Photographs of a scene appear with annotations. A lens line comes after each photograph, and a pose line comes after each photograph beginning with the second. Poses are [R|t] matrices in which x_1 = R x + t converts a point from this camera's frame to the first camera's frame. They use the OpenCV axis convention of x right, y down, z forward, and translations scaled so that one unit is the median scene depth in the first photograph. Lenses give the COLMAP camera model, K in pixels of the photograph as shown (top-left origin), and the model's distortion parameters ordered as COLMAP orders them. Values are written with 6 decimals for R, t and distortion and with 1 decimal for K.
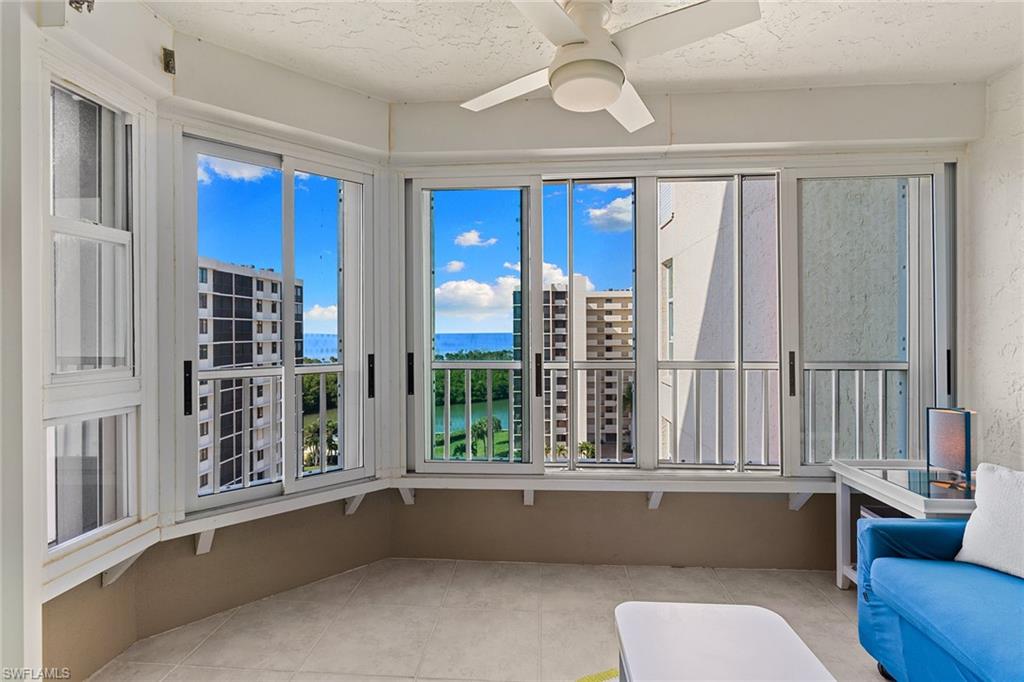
lens RADIAL K [[487.1, 0, 510.7], [0, 487.1, 332.1], [0, 0, 1]] dist [0.003788, 0.000223]
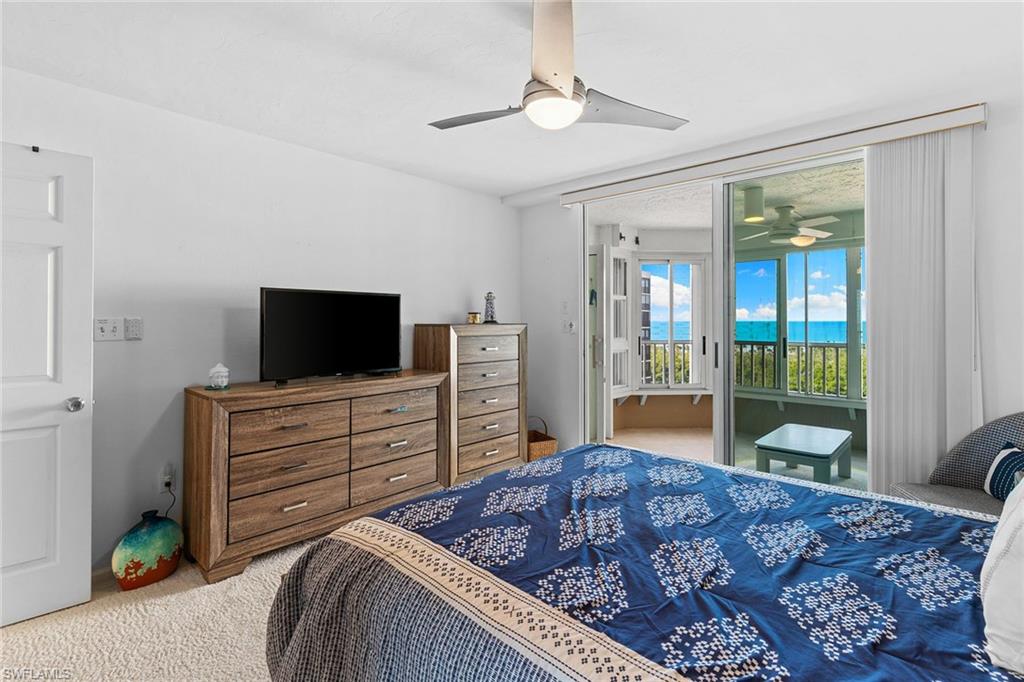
lens RADIAL K [[493.0, 0, 511.1], [0, 493.0, 316.5], [0, 0, 1]] dist [0.001877, -0.000215]
pose [[0.781963, 0.000052, -0.623325, 0.562231], [-0.003717, 0.999983, -0.004580, -0.042761], [0.623314, 0.005899, 0.781950, -1.731222]]
